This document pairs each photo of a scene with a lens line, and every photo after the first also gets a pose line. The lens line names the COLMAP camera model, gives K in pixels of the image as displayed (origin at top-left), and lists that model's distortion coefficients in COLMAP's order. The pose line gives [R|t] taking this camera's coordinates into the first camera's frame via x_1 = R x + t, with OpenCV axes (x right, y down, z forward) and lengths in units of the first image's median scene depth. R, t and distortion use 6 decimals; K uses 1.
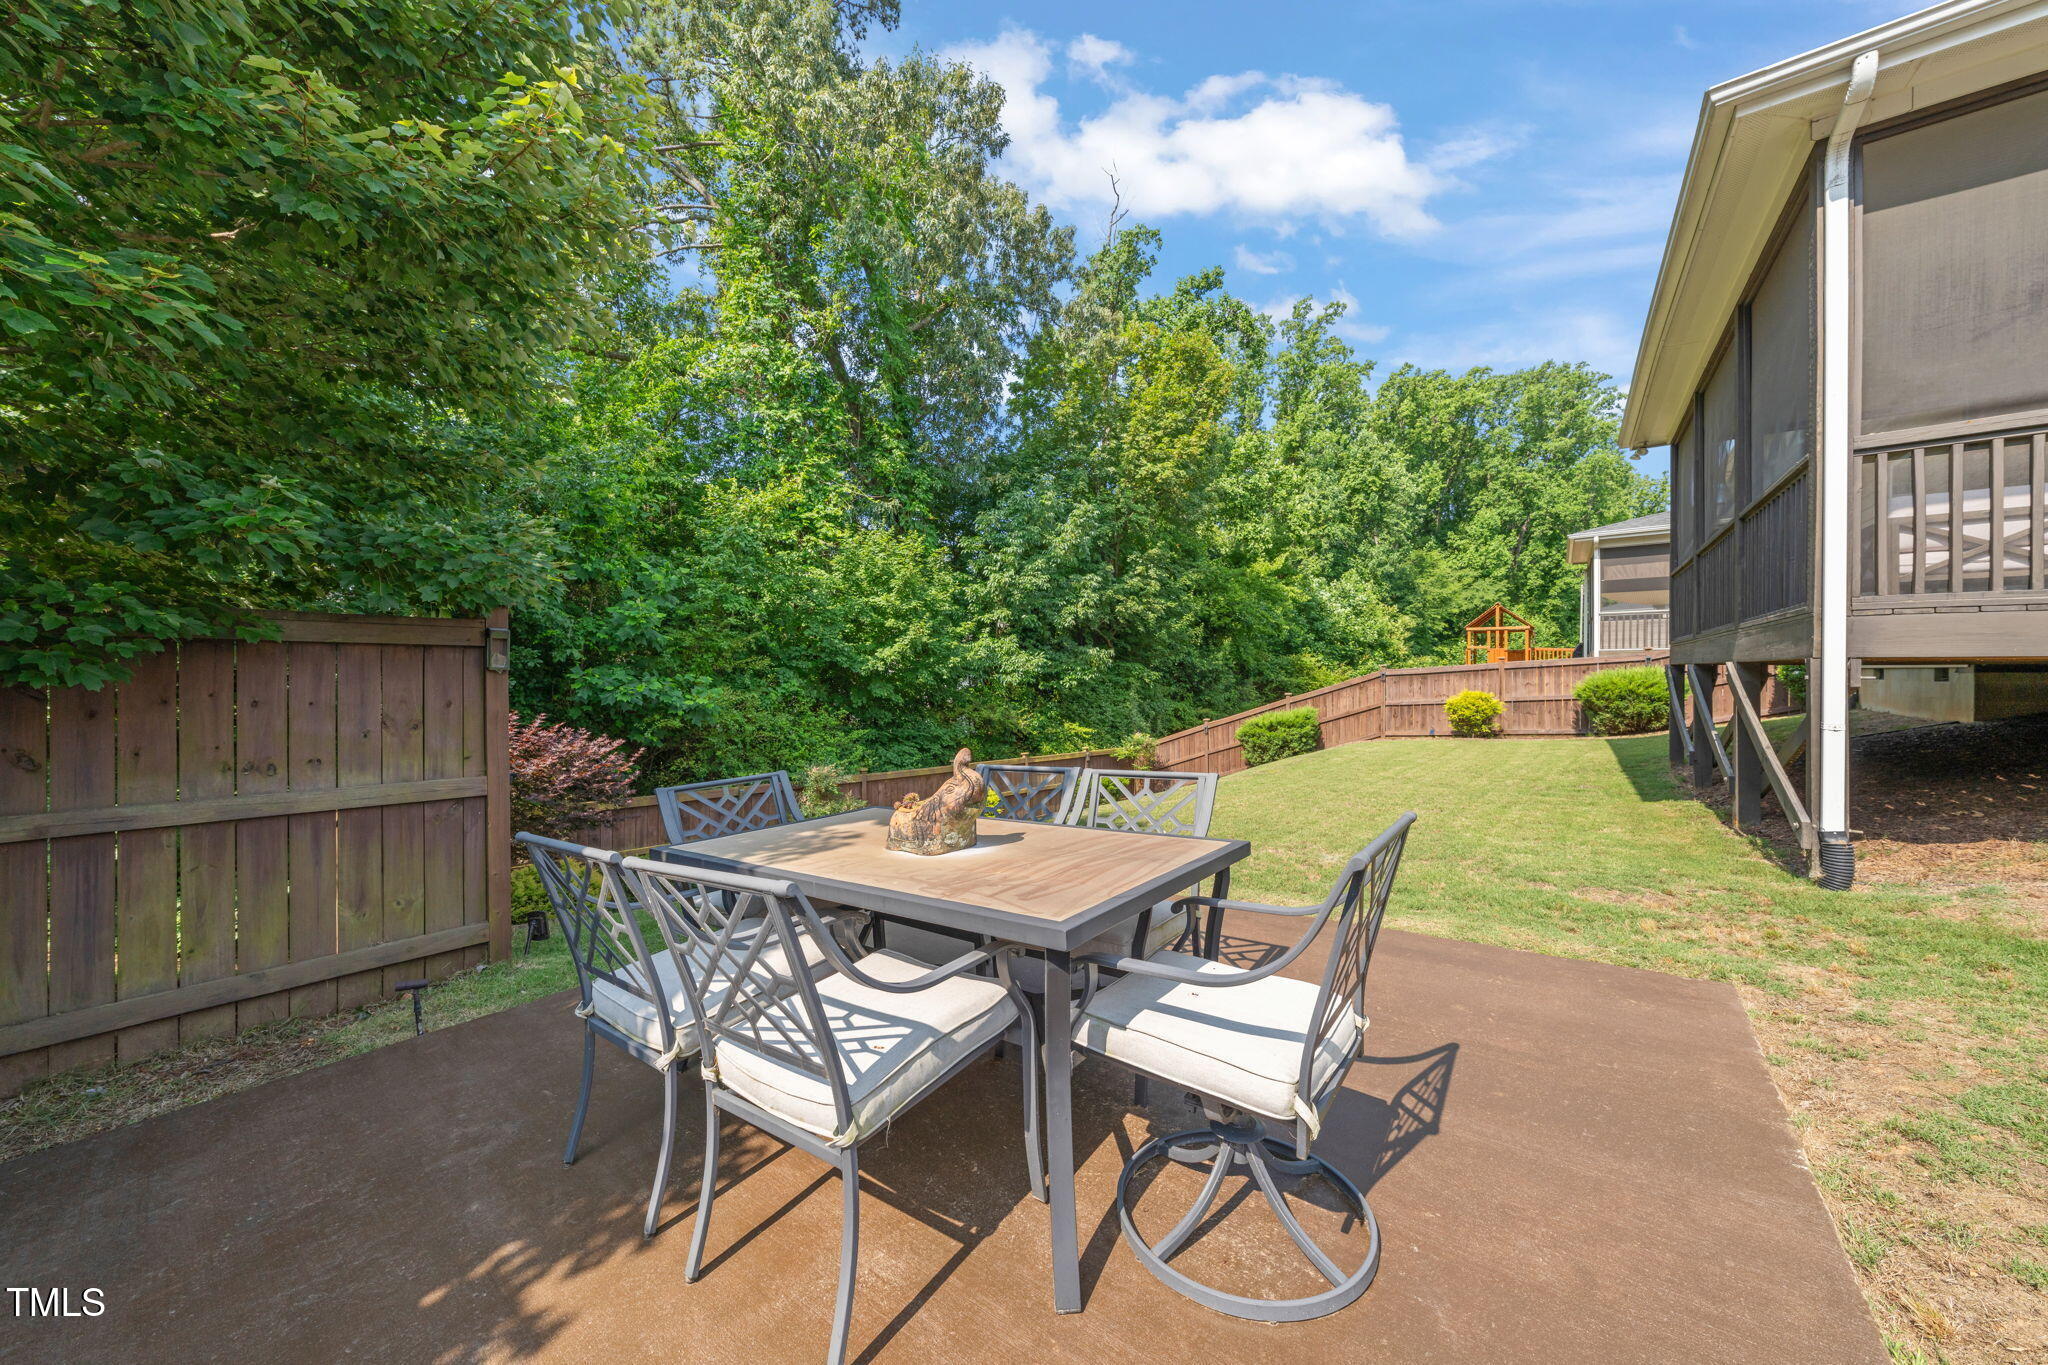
lens RADIAL K [[738.6, 0, 1026.4], [0, 738.6, 680.2], [0, 0, 1]] dist [-0.002397, 0.000011]
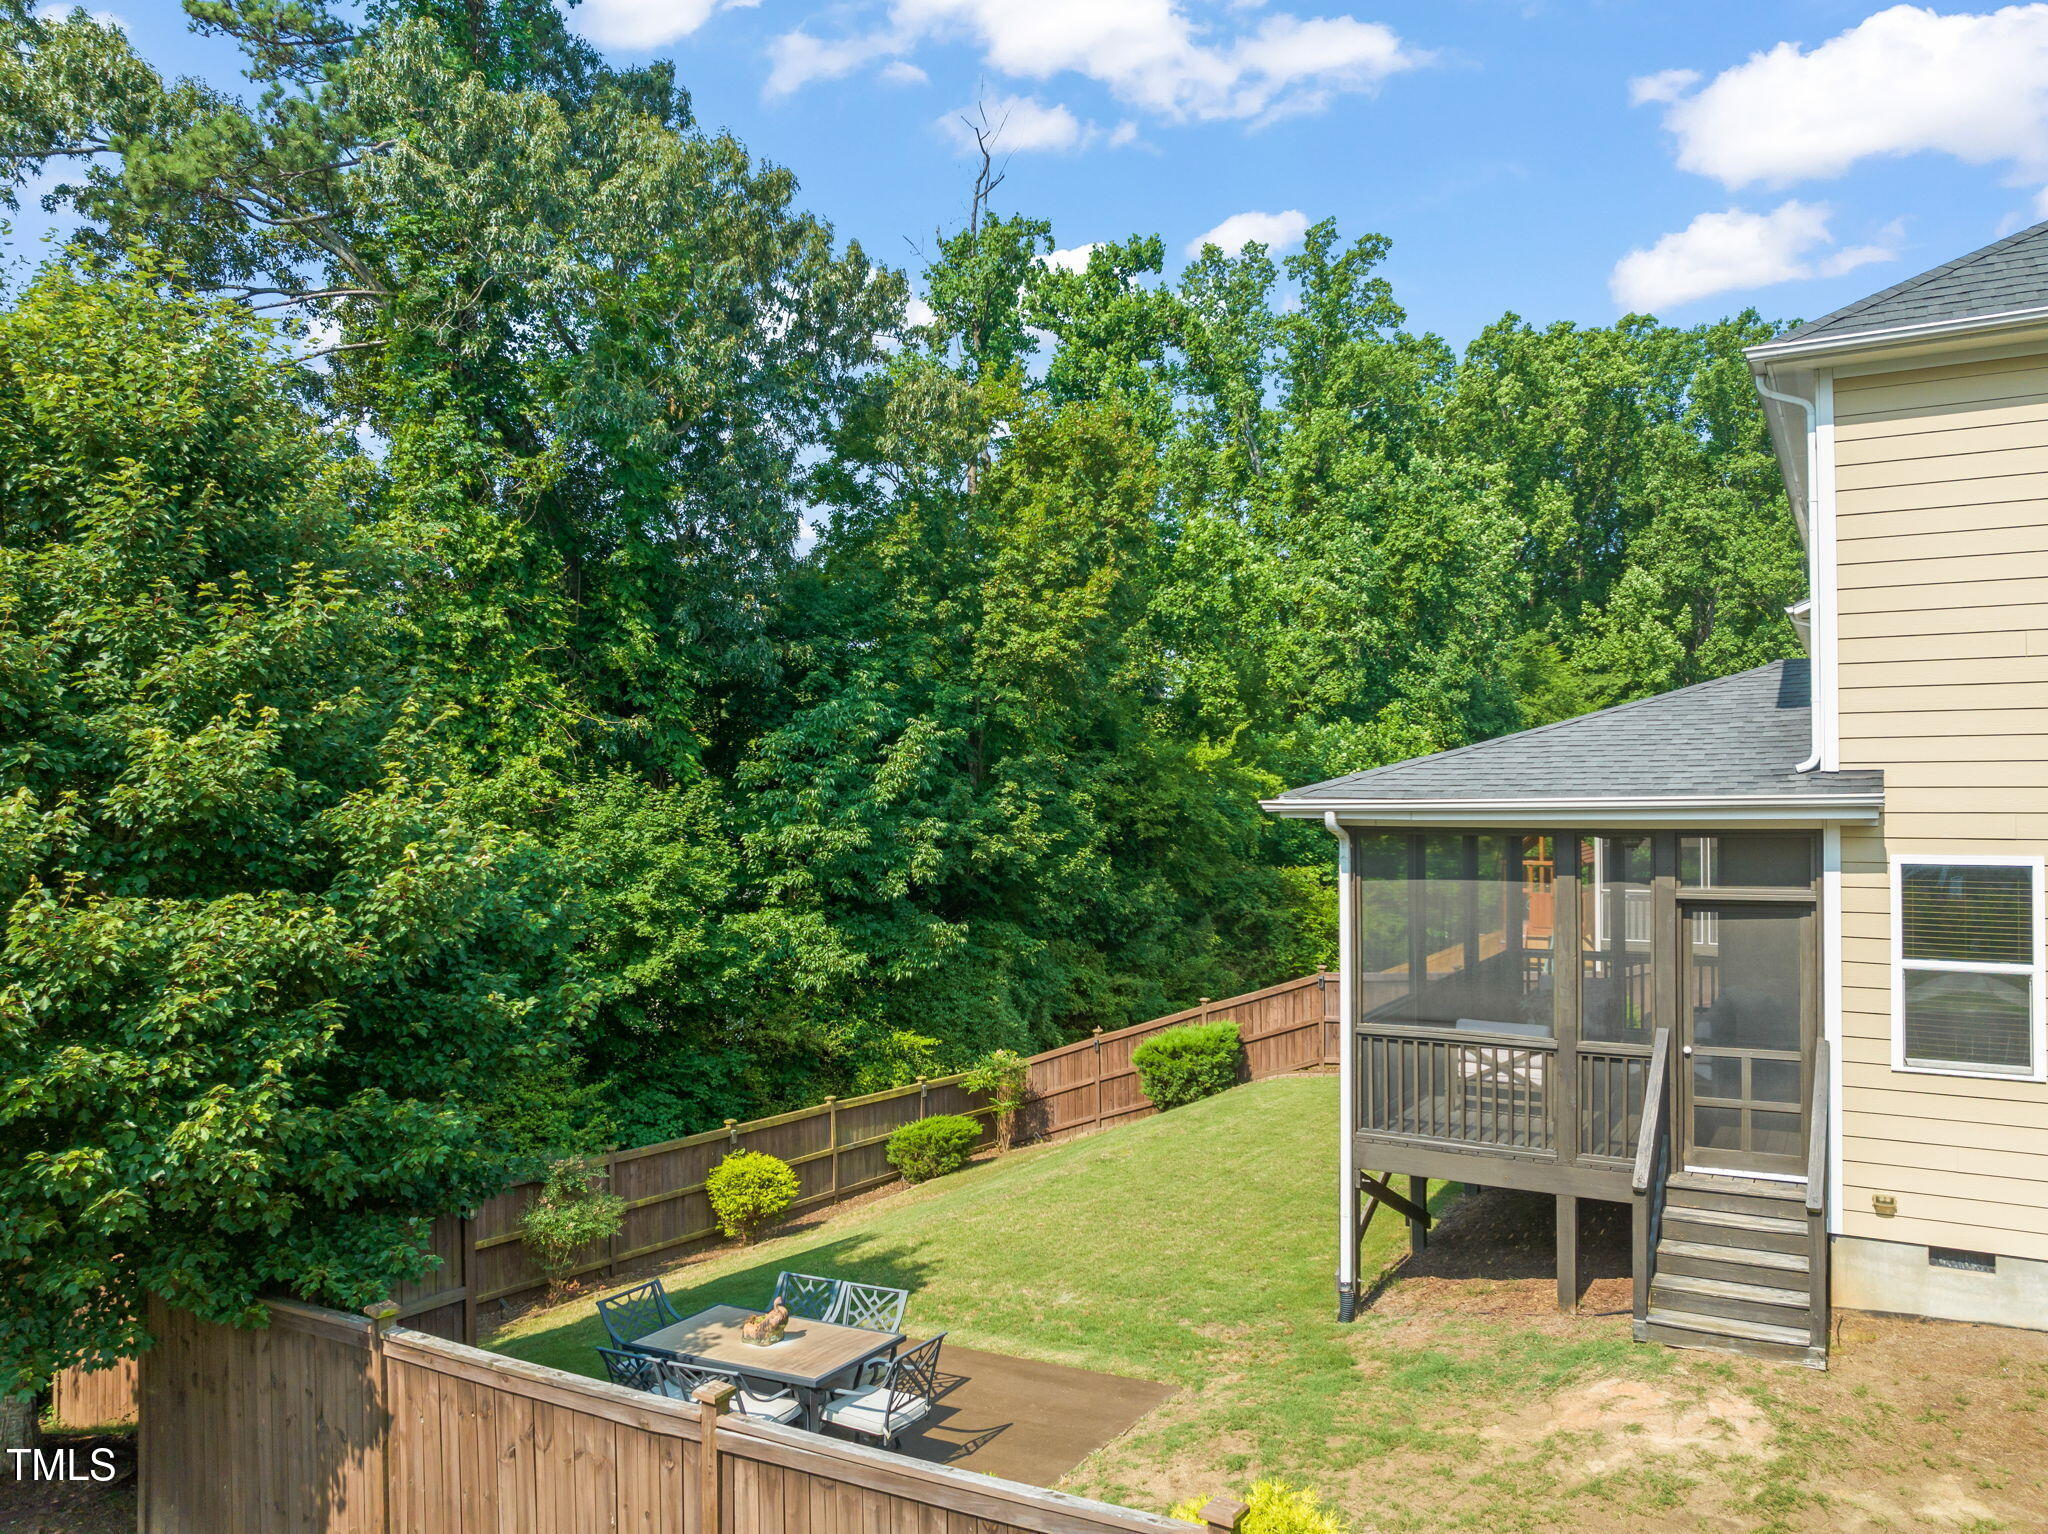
lens RADIAL K [[1507.0, 0, 1022.3], [0, 1507.0, 770.6], [0, 0, 1]] dist [-0.004878, -0.003388]
pose [[0.993787, -0.006009, 0.111138, 0.016512], [0.009102, 0.999585, -0.027340, -0.149786], [-0.110928, 0.028182, 0.993429, -0.399419]]
